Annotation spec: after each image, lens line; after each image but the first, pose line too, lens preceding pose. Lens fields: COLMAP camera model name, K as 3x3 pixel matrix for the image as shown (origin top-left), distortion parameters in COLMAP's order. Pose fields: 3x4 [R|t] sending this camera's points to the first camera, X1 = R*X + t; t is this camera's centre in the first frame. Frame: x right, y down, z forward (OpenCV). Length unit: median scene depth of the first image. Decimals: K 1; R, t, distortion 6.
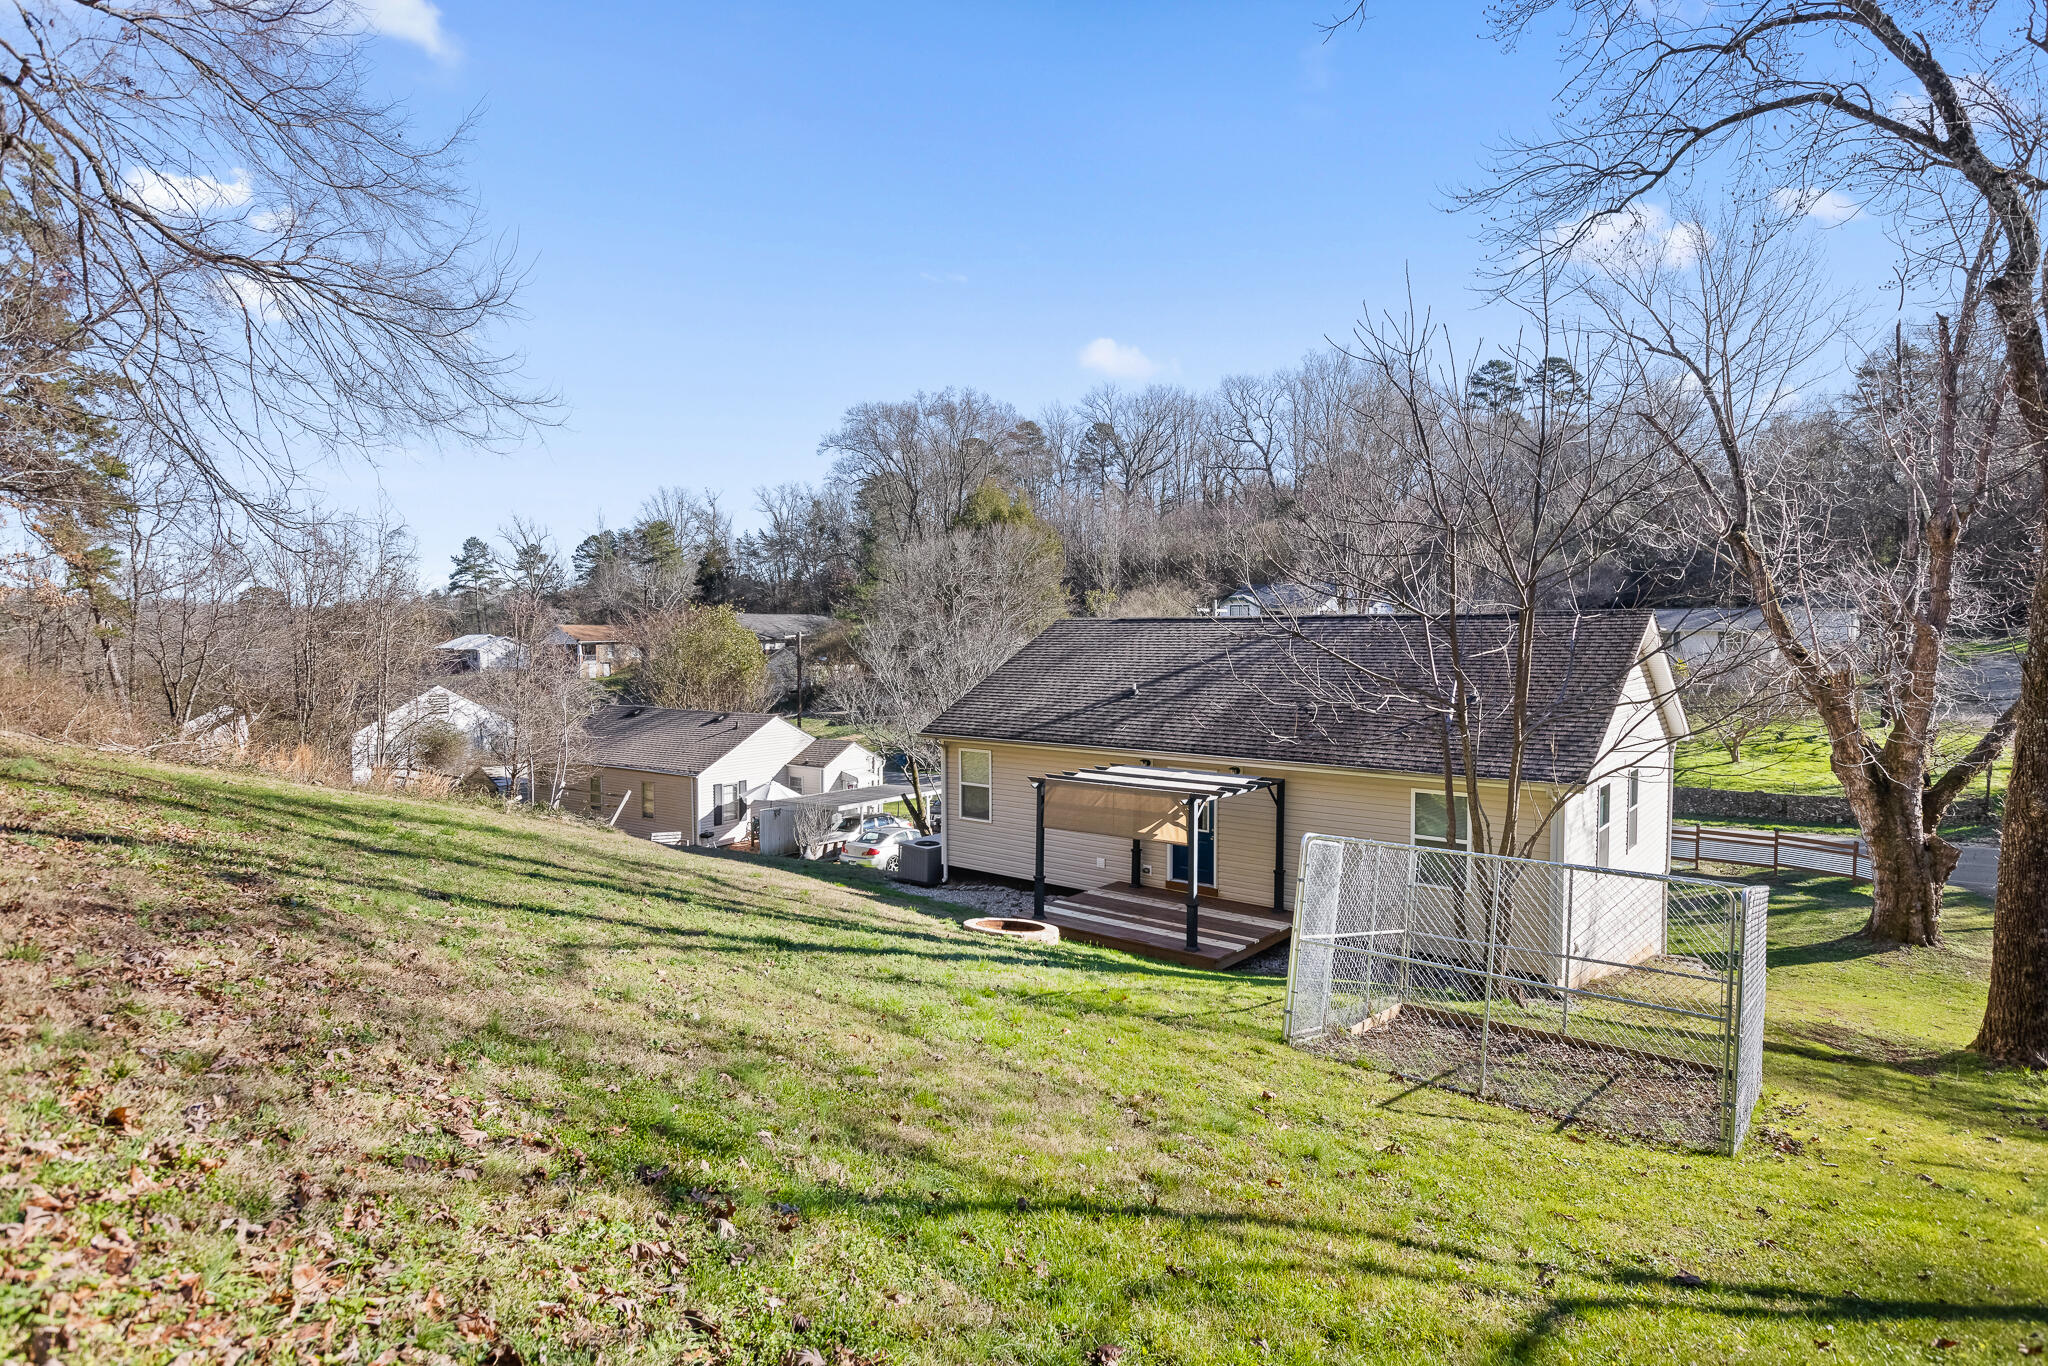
lens RADIAL K [[1094.8, 0, 1024.0], [0, 1094.8, 683.0], [0, 0, 1]] dist [0.000421, 0.000206]
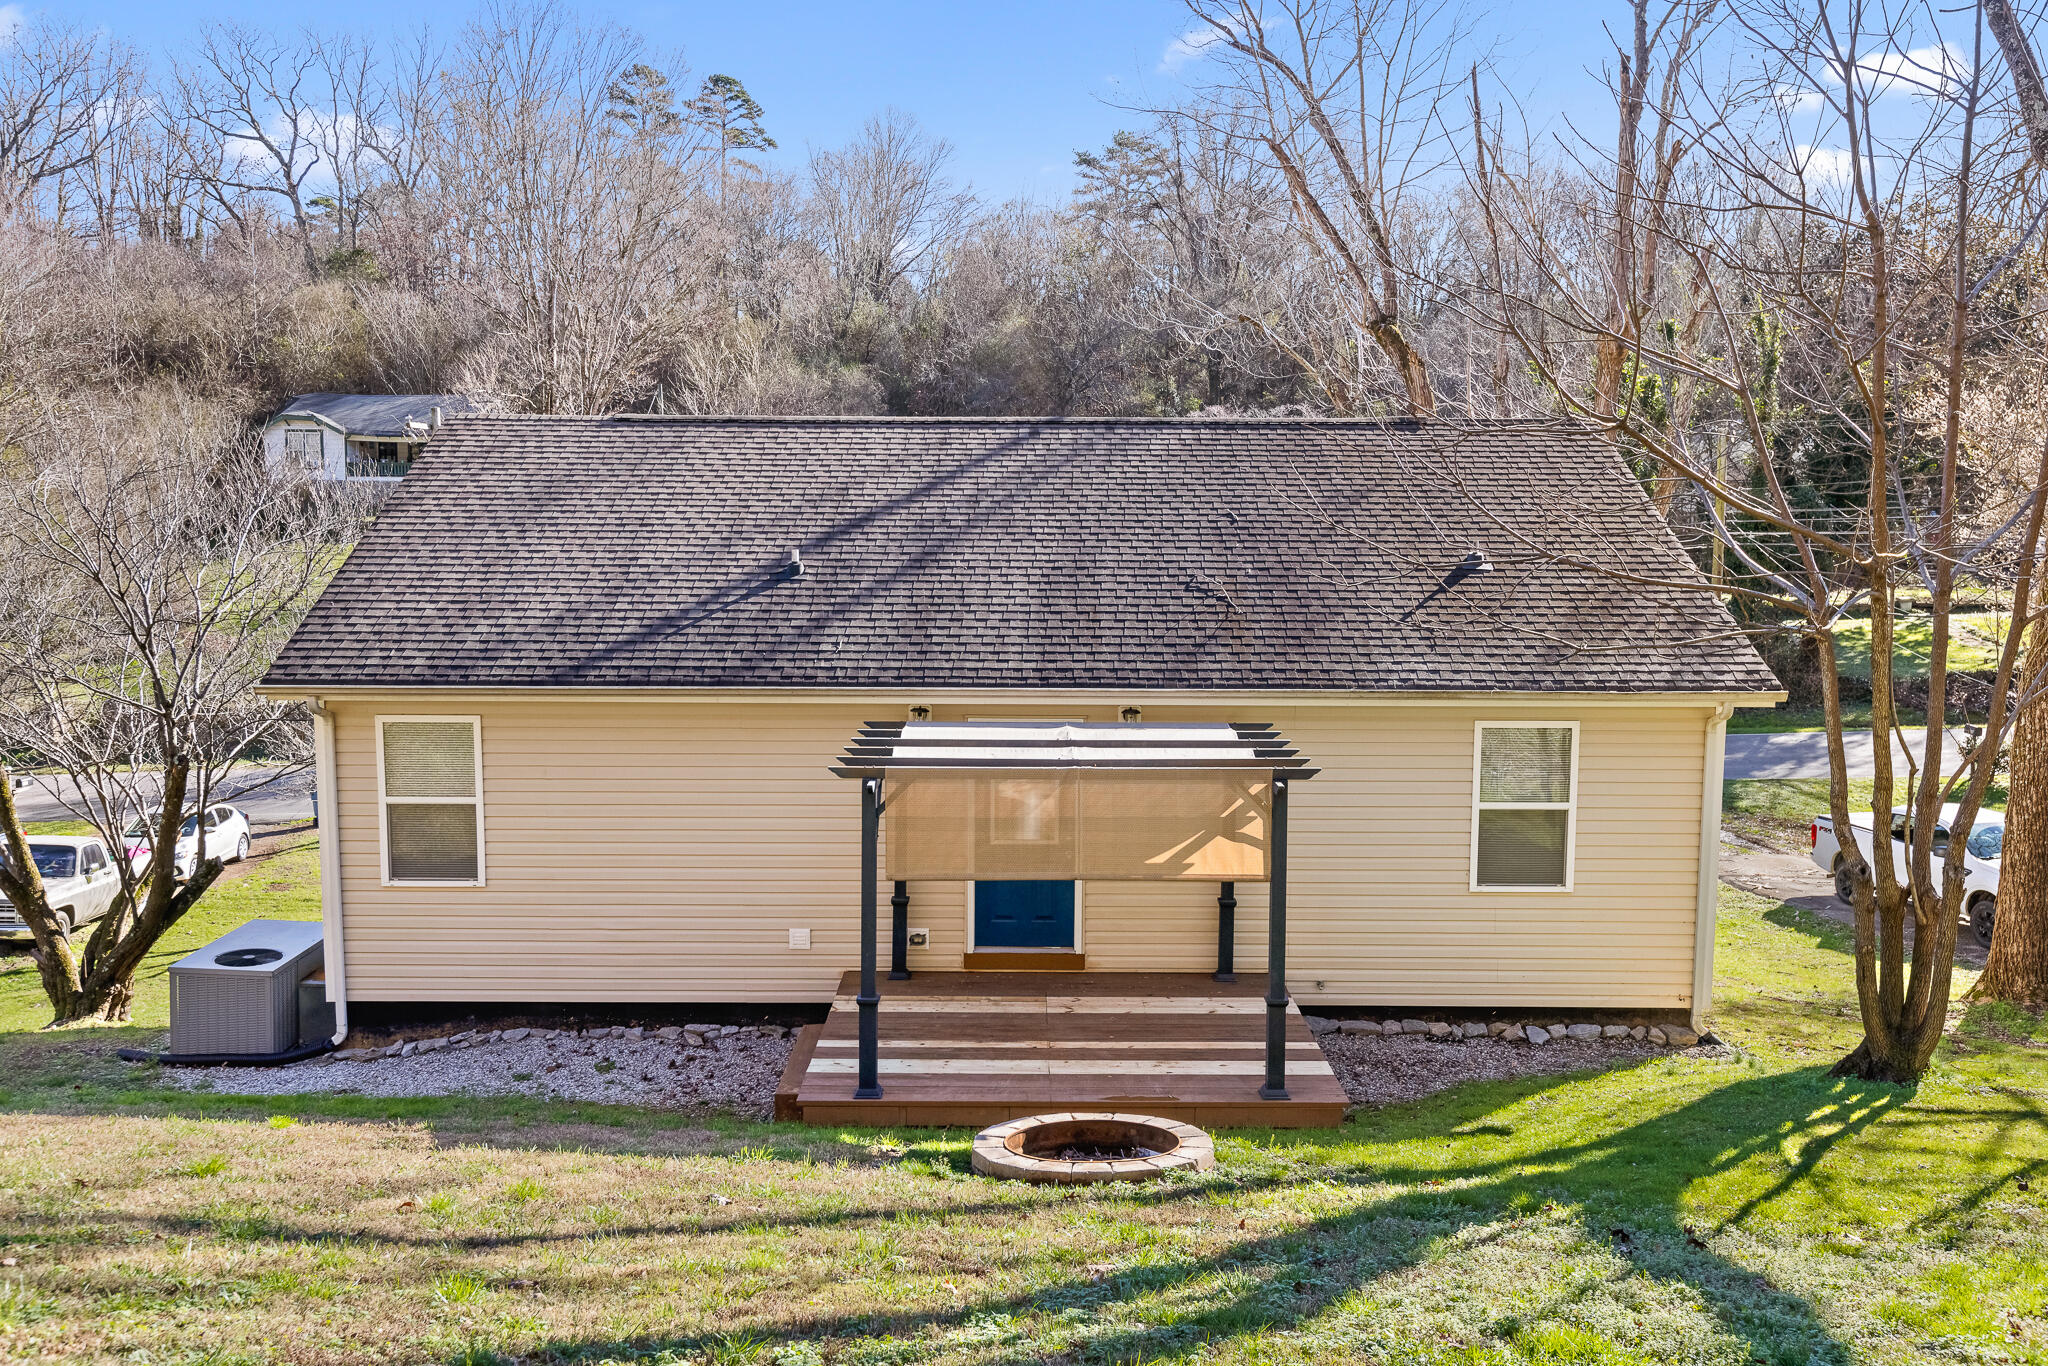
lens RADIAL K [[1679.7, 0, 1024.0], [0, 1679.7, 683.0], [0, 0, 1]] dist [0.007696, -0.000173]
pose [[0.772510, -0.064714, 0.631696, -0.281435], [0.021931, 0.996919, 0.075309, 0.005823], [-0.634624, -0.044323, 0.771549, 0.379869]]
